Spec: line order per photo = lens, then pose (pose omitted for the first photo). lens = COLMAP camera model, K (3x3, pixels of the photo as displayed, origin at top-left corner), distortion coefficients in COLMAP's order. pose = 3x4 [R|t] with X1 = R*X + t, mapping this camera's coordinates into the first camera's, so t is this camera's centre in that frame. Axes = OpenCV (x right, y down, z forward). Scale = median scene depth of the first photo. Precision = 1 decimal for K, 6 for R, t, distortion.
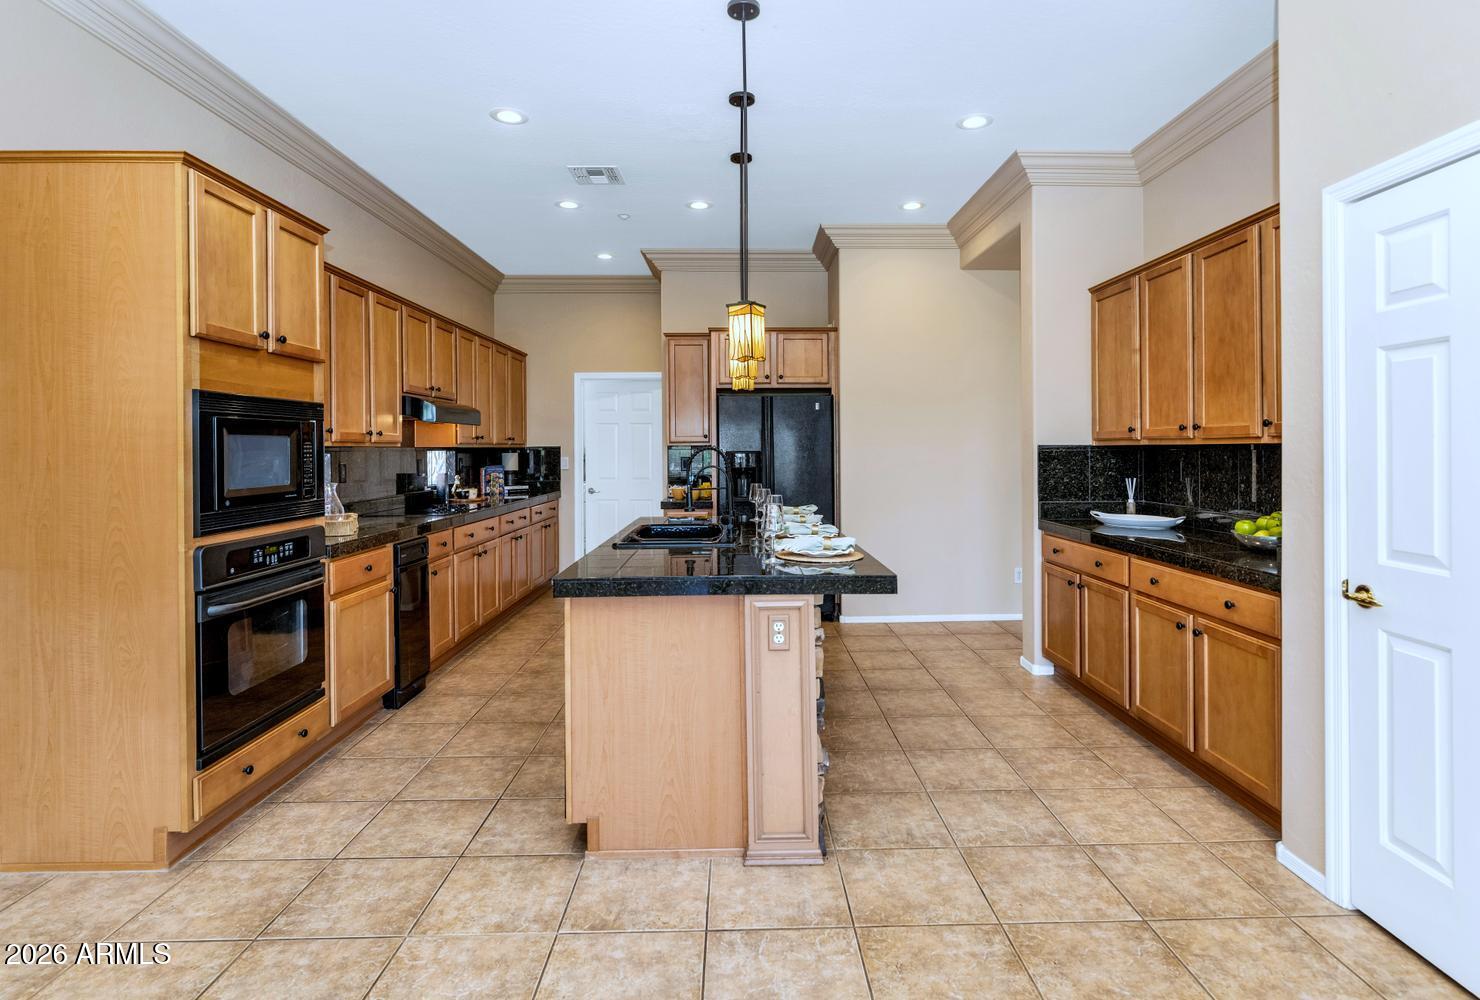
lens RADIAL K [[758.8, 0, 750.4], [0, 758.8, 452.2], [0, 0, 1]] dist [-0.005989, 0.000402]
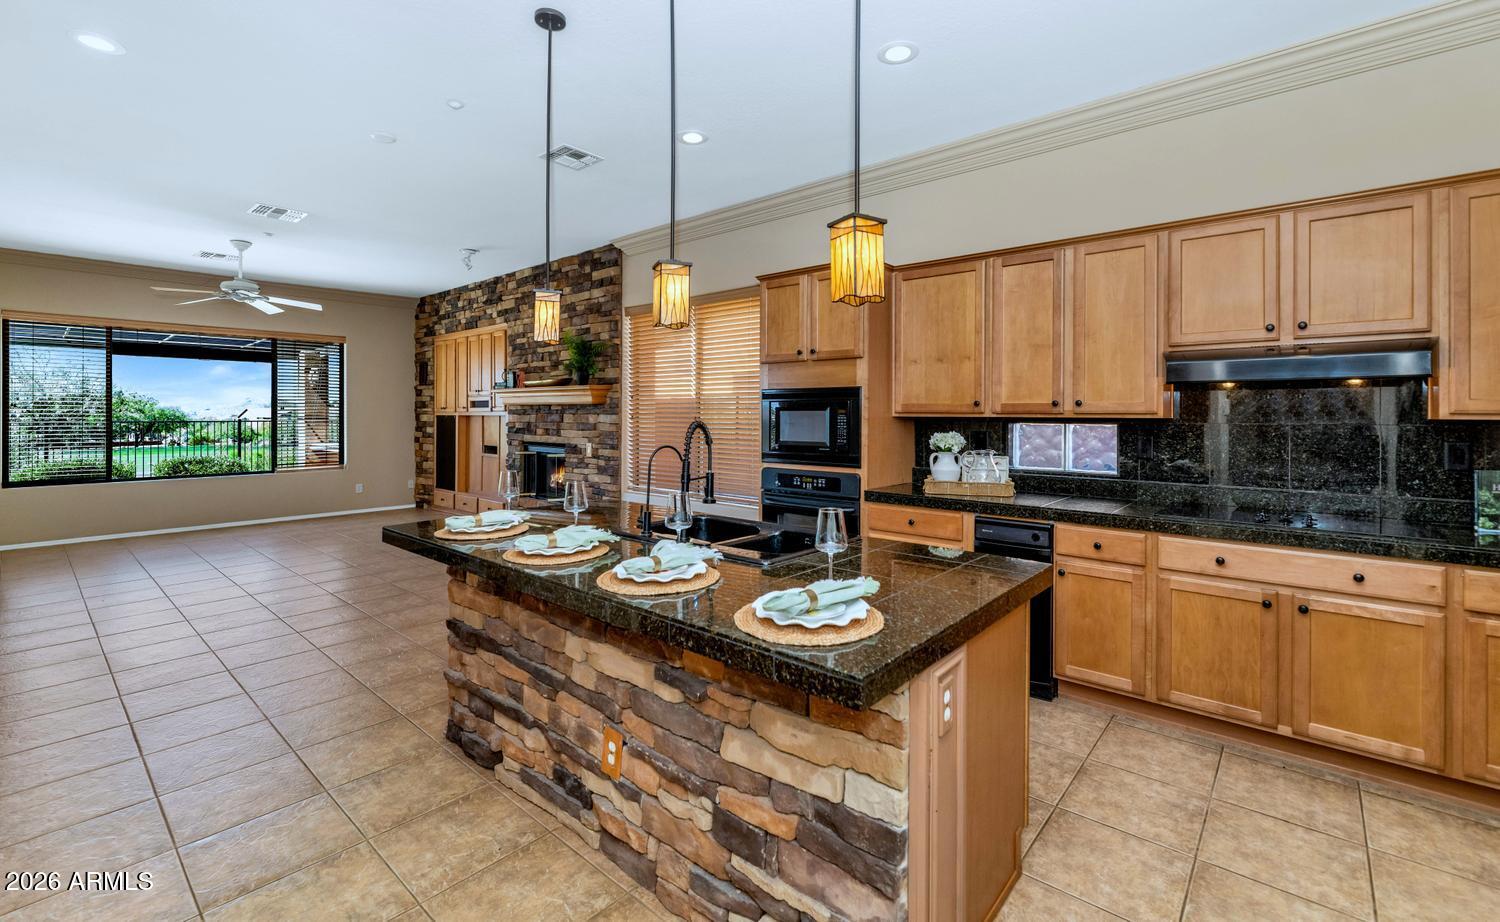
lens RADIAL K [[643.0, 0, 762.7], [0, 643.0, 412.8], [0, 0, 1]] dist [-0.000150, 0.000080]
pose [[-0.663798, 0.007314, -0.747876, 0.466045], [0.000001, 0.999952, 0.009778, -0.030465], [0.747912, 0.006490, -0.663766, 1.780696]]
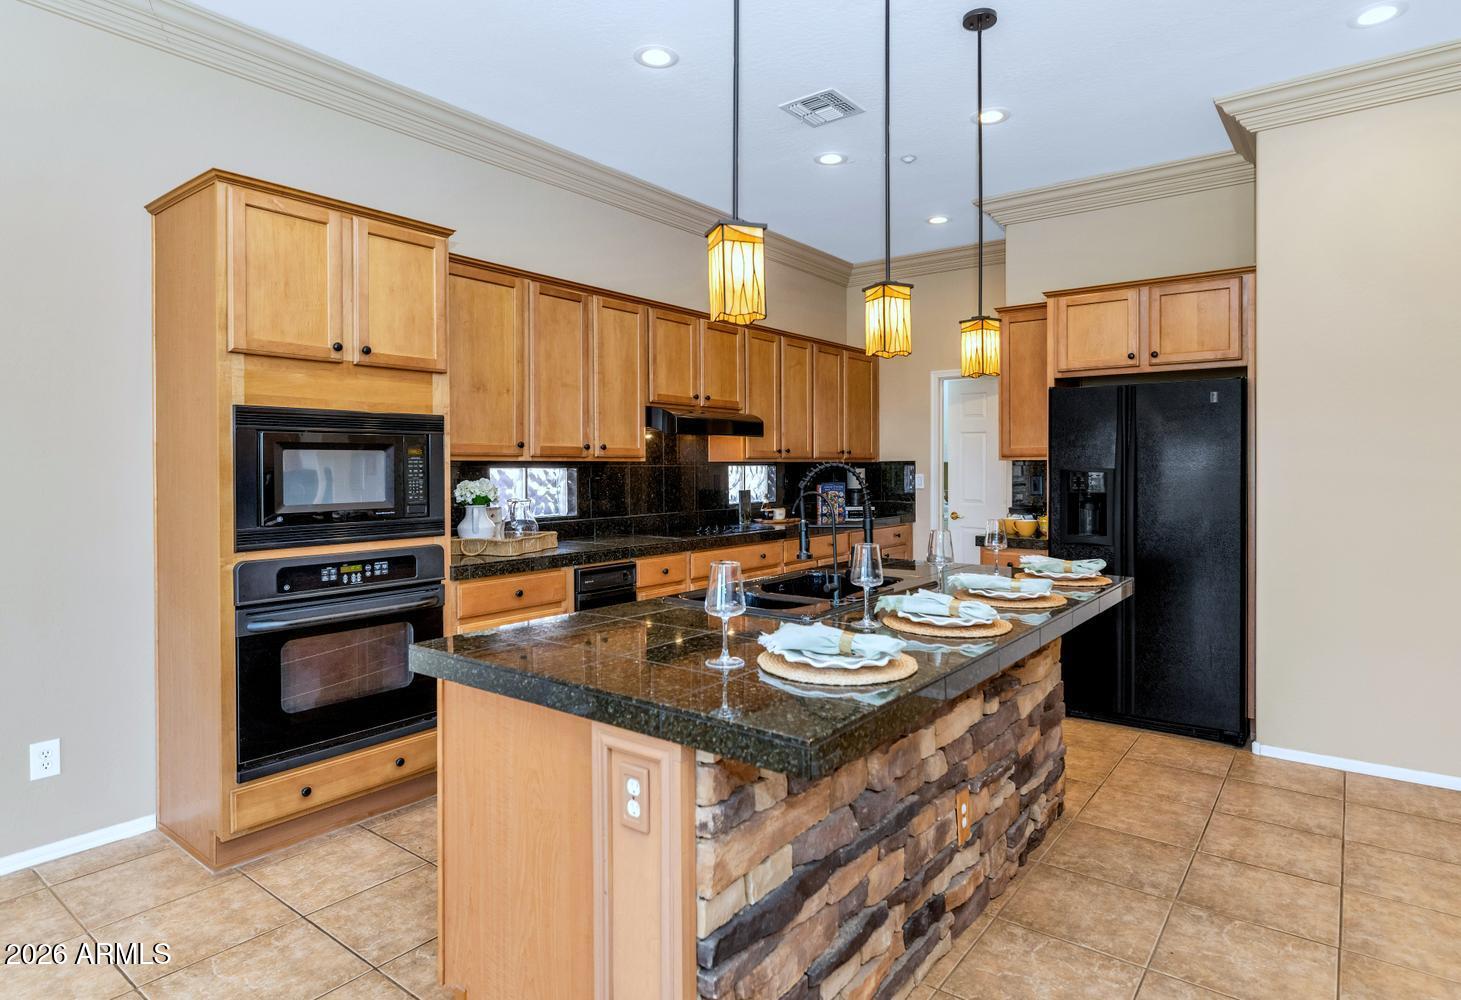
lens RADIAL K [[804.5, 0, 750.3], [0, 804.5, 475.1], [0, 0, 1]] dist [-0.003756, -0.000609]
pose [[0.785566, 0.012370, -0.618654, 0.384918], [-0.005556, 0.999901, 0.012938, -0.006333], [0.618753, -0.006726, 0.785557, 0.485713]]
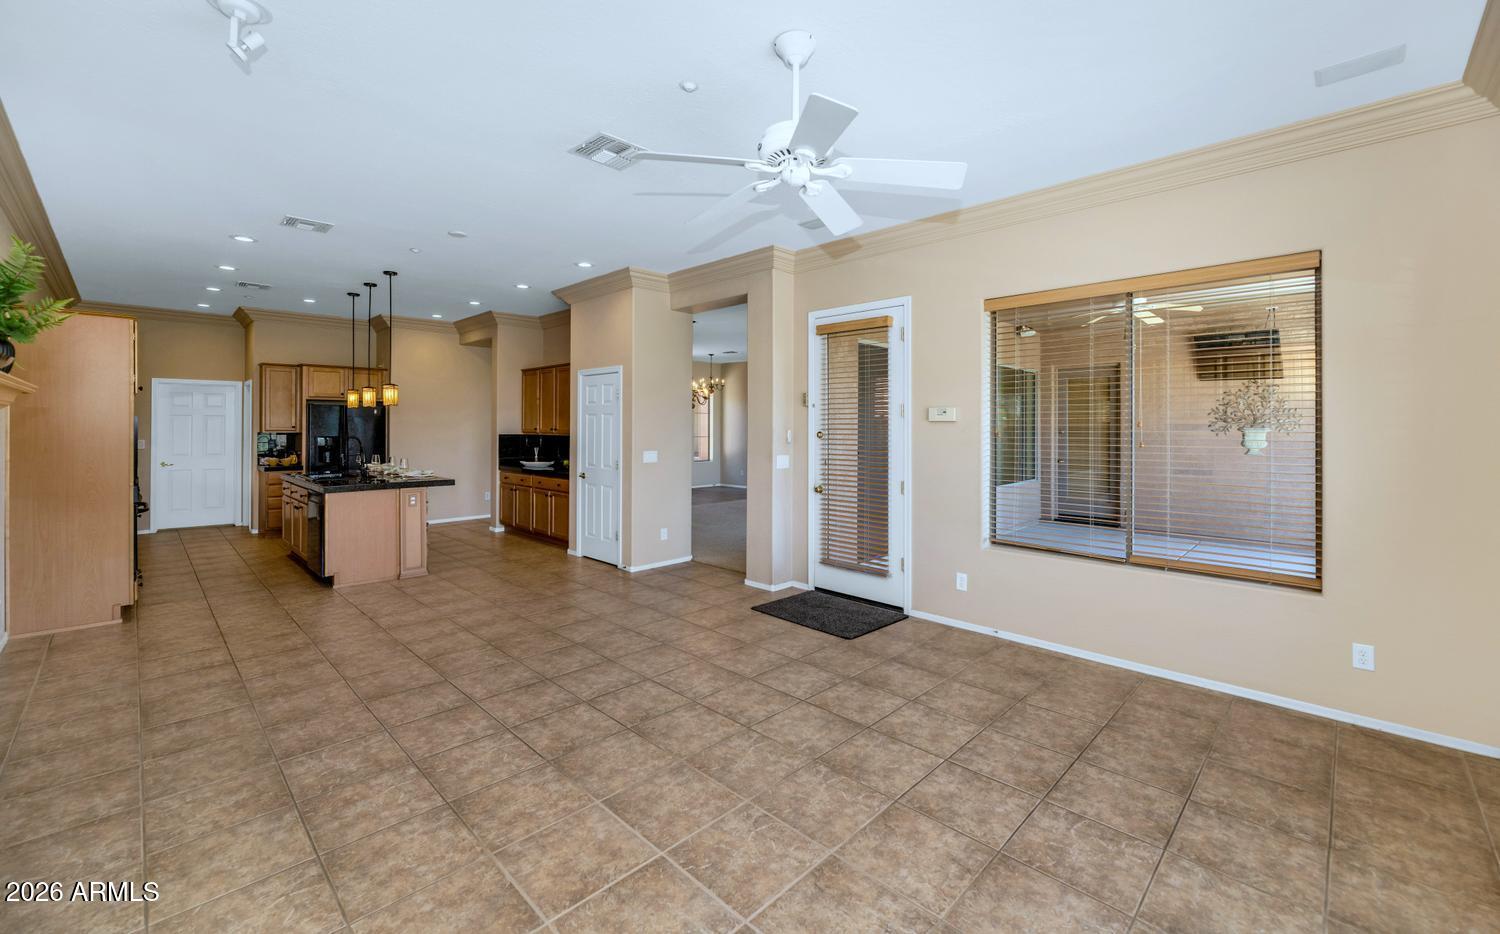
lens RADIAL K [[610.3, 0, 770.9], [0, 610.3, 422.2], [0, 0, 1]] dist [-0.000475, -0.000003]
pose [[0.706129, 0.011734, 0.707986, -0.553759], [-0.003449, 0.999908, -0.013133, -0.037366], [-0.708075, 0.006832, 0.706104, -1.416617]]
